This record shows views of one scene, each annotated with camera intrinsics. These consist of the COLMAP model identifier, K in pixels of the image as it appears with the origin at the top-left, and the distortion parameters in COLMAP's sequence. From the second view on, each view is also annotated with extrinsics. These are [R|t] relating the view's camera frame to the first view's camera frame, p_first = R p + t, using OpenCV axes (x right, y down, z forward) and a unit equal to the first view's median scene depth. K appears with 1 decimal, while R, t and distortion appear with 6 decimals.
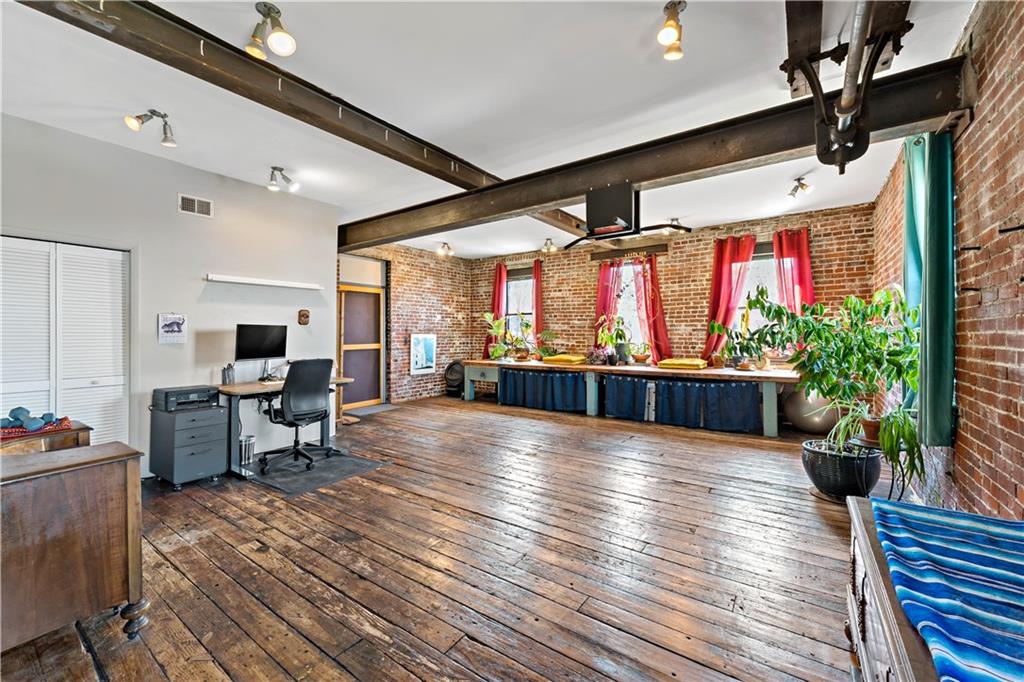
lens RADIAL K [[415.2, 0, 510.2], [0, 415.2, 333.3], [0, 0, 1]] dist [0.001408, -0.000098]
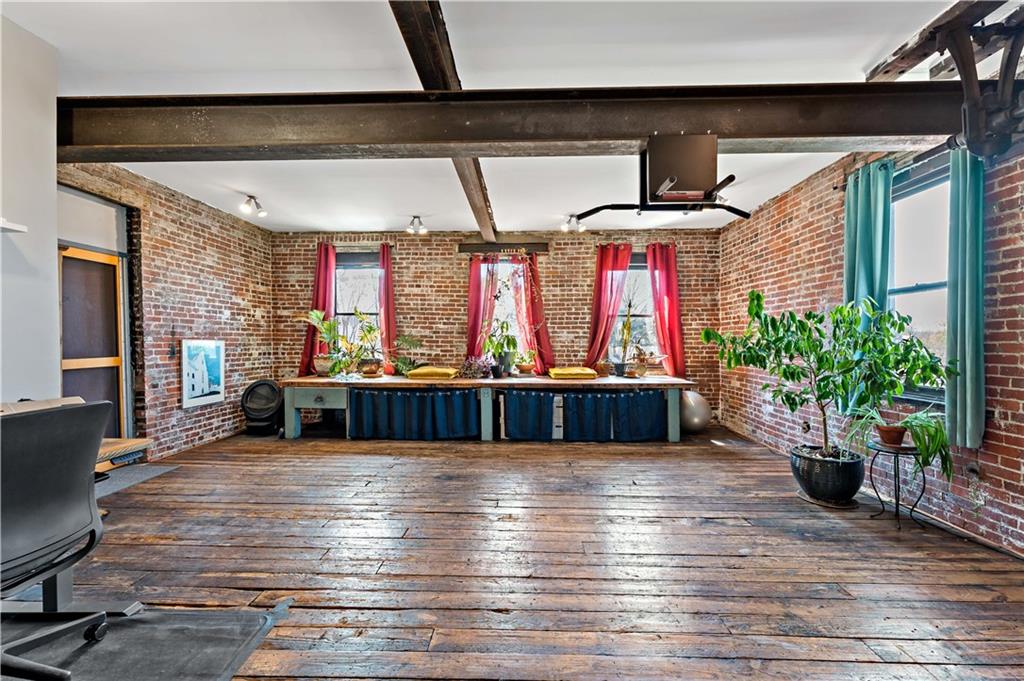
lens RADIAL K [[416.5, 0, 516.3], [0, 416.5, 351.5], [0, 0, 1]] dist [-0.001211, -0.000603]
pose [[0.831506, -0.009898, 0.555427, -0.193437], [-0.004879, 0.999673, 0.025118, 0.001346], [-0.555494, -0.023596, 0.831186, 0.267183]]
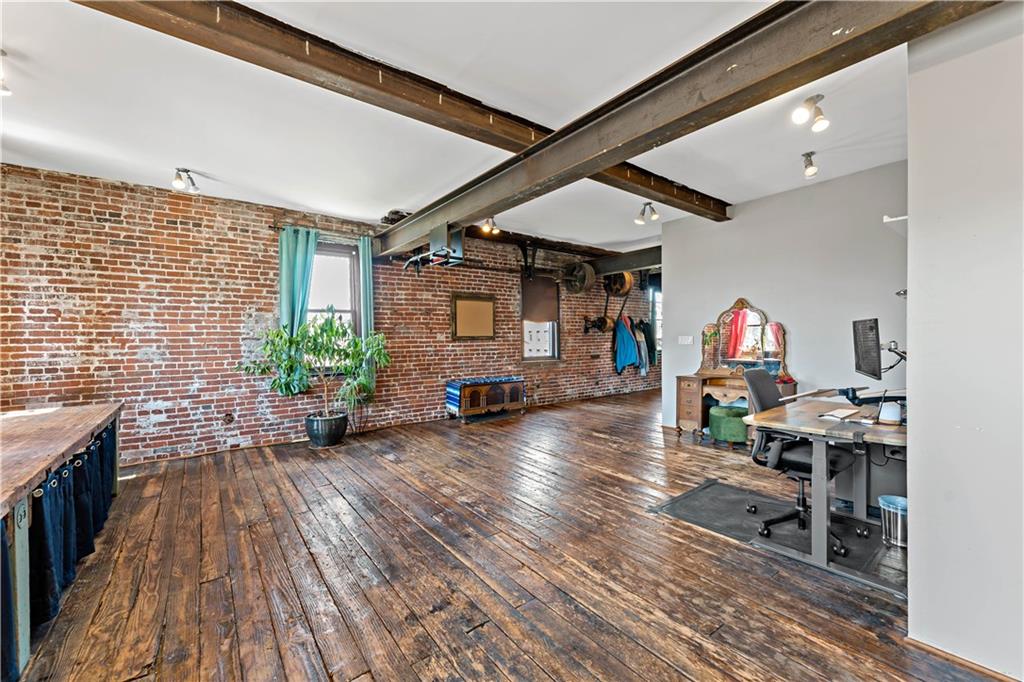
lens RADIAL K [[415.2, 0, 515.0], [0, 415.2, 342.9], [0, 0, 1]] dist [0.001408, -0.000098]
pose [[-0.955224, 0.013932, 0.295555, -0.145832], [0.016439, 0.999847, 0.005998, 0.004990], [-0.295426, 0.010588, -0.955307, 1.367139]]
